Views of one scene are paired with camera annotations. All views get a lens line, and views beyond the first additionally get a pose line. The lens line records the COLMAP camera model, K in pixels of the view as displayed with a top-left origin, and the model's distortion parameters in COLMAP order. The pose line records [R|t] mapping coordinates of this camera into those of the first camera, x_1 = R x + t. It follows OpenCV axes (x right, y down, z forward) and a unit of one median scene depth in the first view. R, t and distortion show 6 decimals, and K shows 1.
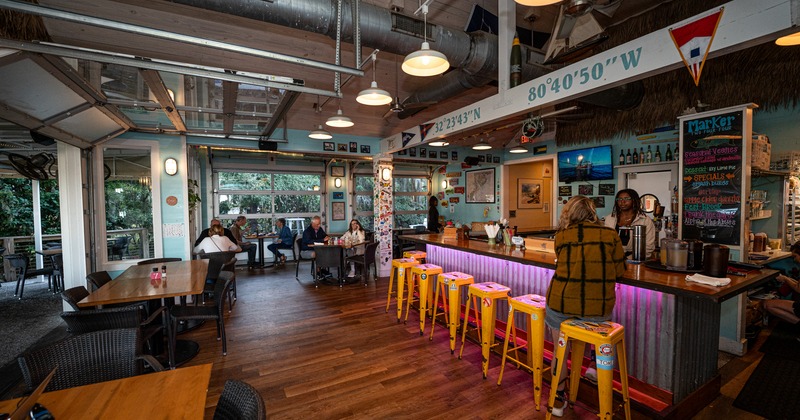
lens RADIAL K [[318.8, 0, 399.0], [0, 318.8, 212.6], [0, 0, 1]] dist [0.000059, -0.000001]
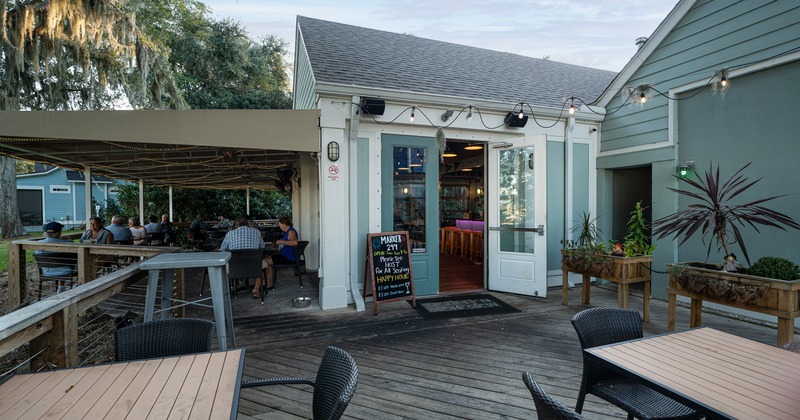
lens RADIAL K [[351.2, 0, 398.8], [0, 351.2, 210.8], [0, 0, 1]] dist [-0.019963, 0.001042]
pose [[0.987745, 0.006687, -0.155932, 0.045360], [-0.010491, 0.999667, -0.023583, 0.048676], [0.155722, 0.024930, 0.987486, -0.774403]]
